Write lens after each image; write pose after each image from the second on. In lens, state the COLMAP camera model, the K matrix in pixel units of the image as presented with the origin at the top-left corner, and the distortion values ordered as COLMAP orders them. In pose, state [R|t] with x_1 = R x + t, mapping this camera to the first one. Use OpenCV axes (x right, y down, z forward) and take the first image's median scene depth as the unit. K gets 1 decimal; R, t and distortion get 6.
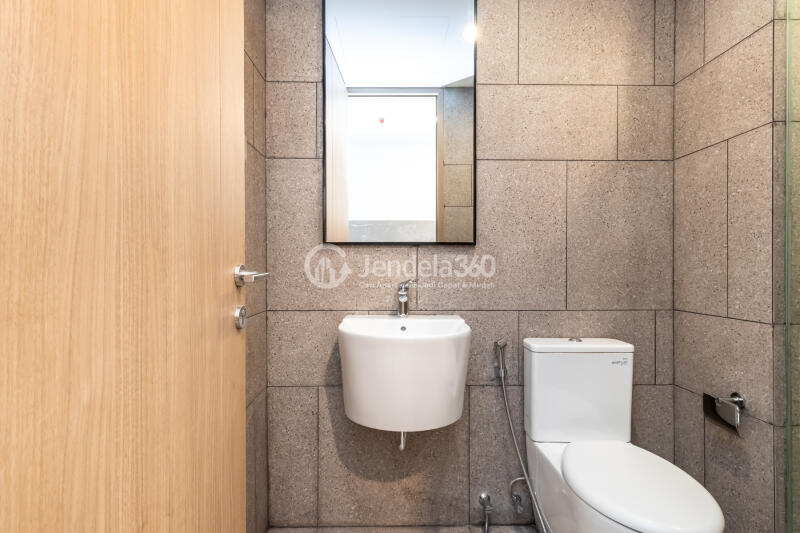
lens RADIAL K [[384.5, 0, 401.5], [0, 384.5, 265.6], [0, 0, 1]] dist [0.002697, -0.001229]
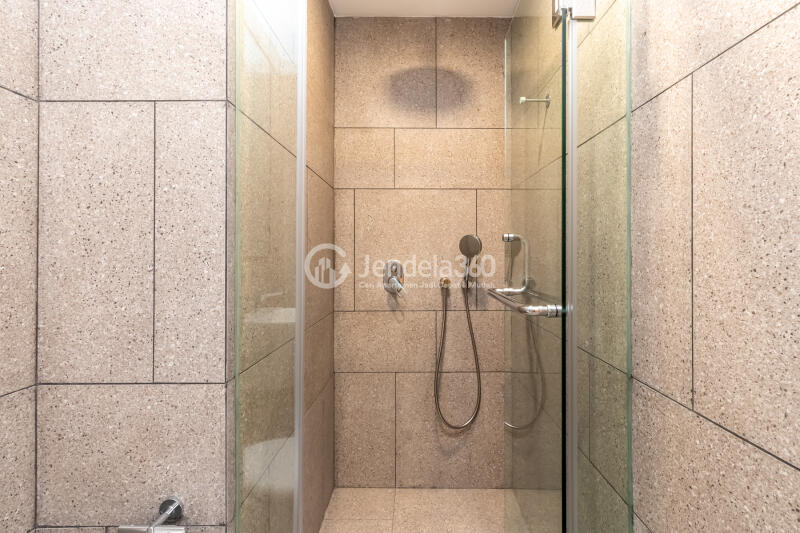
lens RADIAL K [[384.5, 0, 401.7], [0, 384.5, 262.2], [0, 0, 1]] dist [0.002697, -0.001229]
pose [[0.021931, 0.008500, 0.999723, 0.224997], [-0.003309, 0.999959, -0.008430, -0.058310], [-0.999754, -0.003123, 0.021959, 0.577916]]
